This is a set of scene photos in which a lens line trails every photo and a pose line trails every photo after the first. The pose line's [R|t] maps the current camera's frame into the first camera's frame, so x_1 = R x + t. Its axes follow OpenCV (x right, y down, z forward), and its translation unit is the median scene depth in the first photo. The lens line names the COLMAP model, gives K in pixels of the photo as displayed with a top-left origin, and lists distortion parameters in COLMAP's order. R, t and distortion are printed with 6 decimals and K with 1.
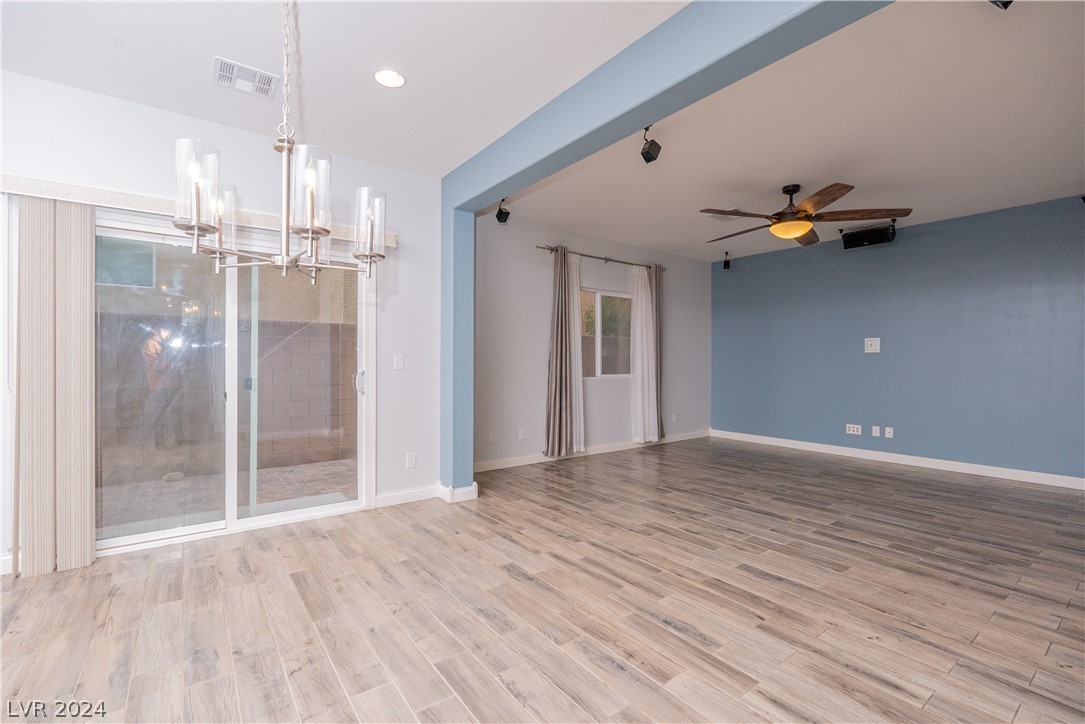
lens RADIAL K [[498.0, 0, 541.0], [0, 498.0, 366.0], [0, 0, 1]] dist [-0.004395, 0.000184]
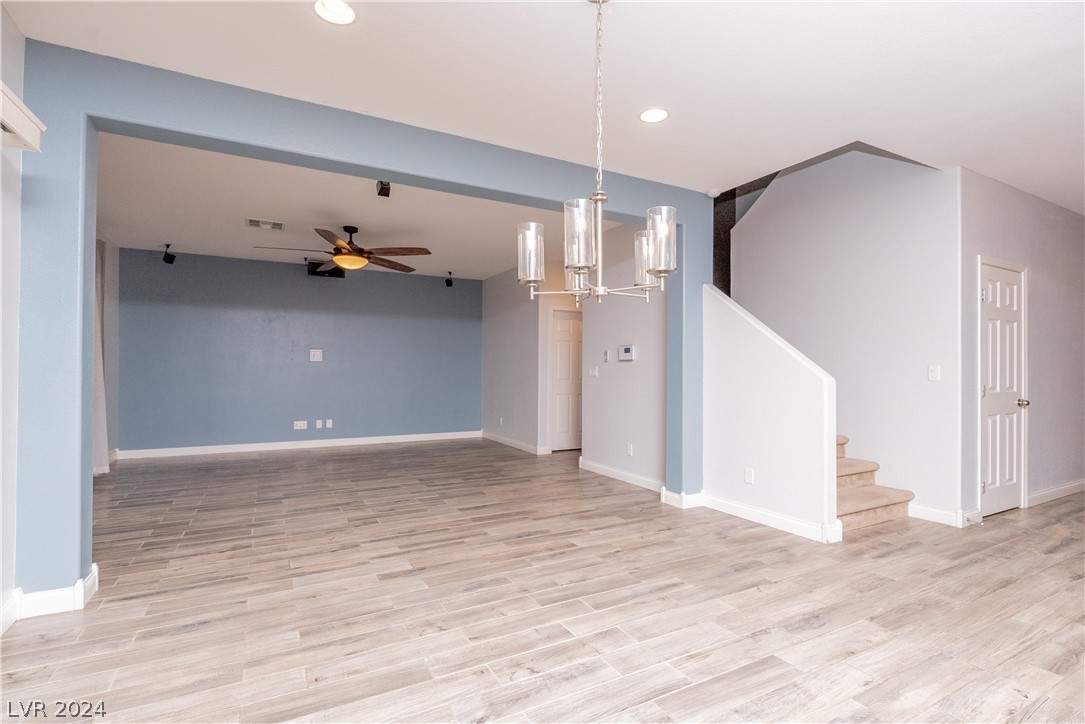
lens RADIAL K [[498.0, 0, 539.3], [0, 498.0, 363.0], [0, 0, 1]] dist [-0.004395, 0.000184]
pose [[0.147761, 0.011825, 0.988952, -0.925328], [0.004455, 0.999910, -0.012622, -0.008171], [-0.989013, 0.006270, 0.147695, 0.502714]]
